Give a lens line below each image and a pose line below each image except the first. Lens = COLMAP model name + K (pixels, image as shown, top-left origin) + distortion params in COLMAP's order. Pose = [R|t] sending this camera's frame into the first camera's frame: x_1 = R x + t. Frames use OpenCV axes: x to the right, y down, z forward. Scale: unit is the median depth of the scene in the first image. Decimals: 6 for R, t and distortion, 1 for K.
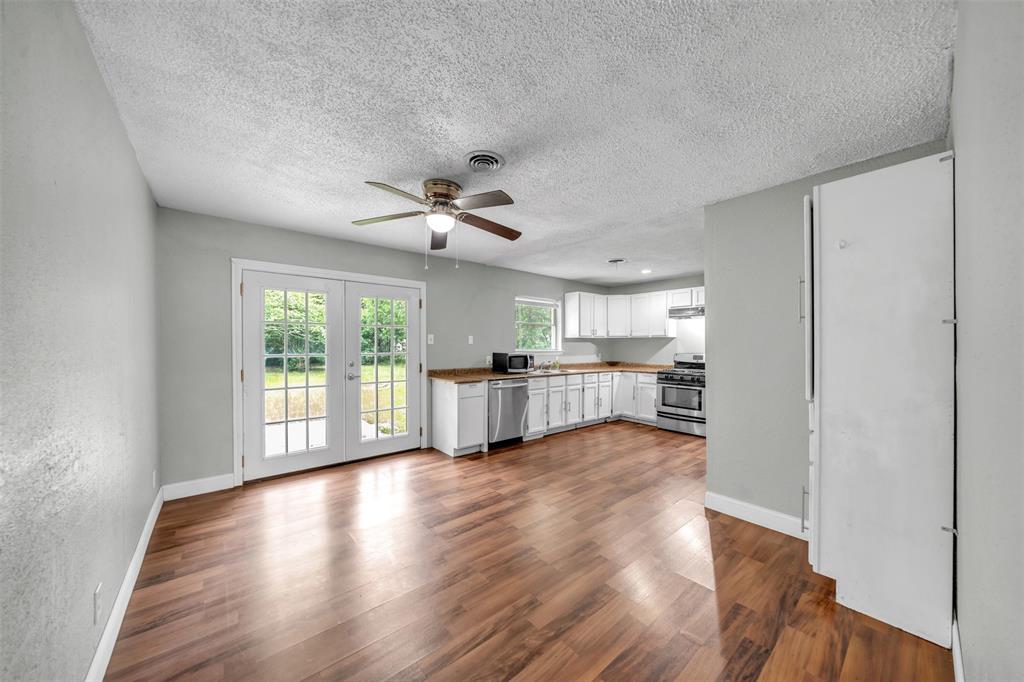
lens RADIAL K [[358.2, 0, 512.0], [0, 358.2, 341.0], [0, 0, 1]] dist [0.000058, 0.000056]
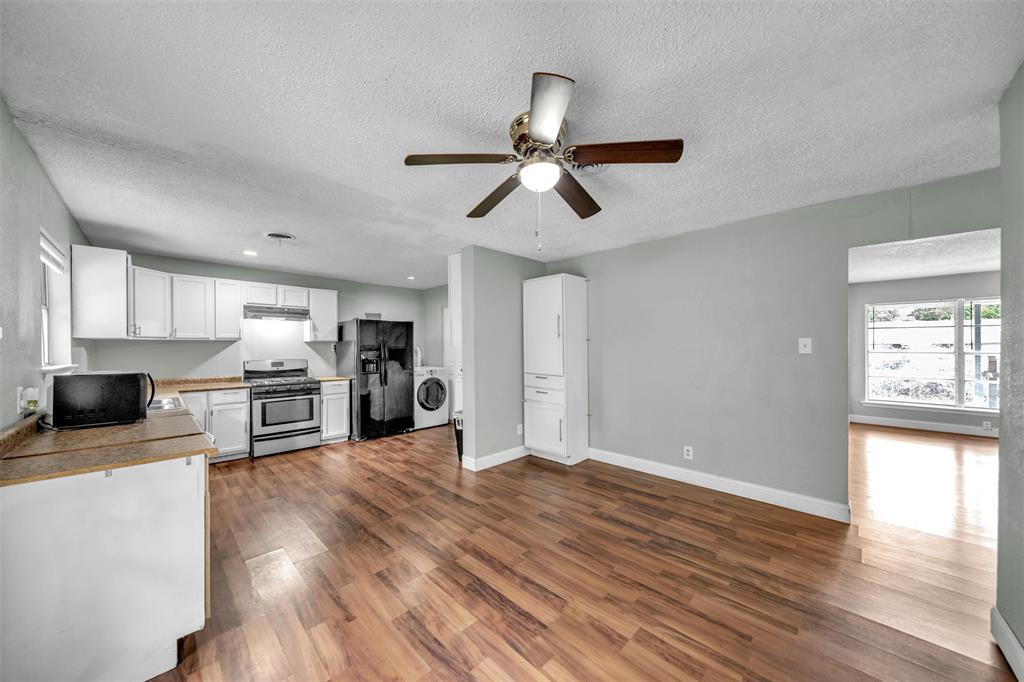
lens RADIAL K [[350.8, 0, 512.0], [0, 350.8, 341.0], [0, 0, 1]] dist [-0.000160, 0.000010]
pose [[-0.090891, 0.018183, 0.995695, -0.470651], [-0.004189, 0.999817, -0.018641, 0.002642], [-0.995852, -0.005865, -0.090798, 0.599061]]
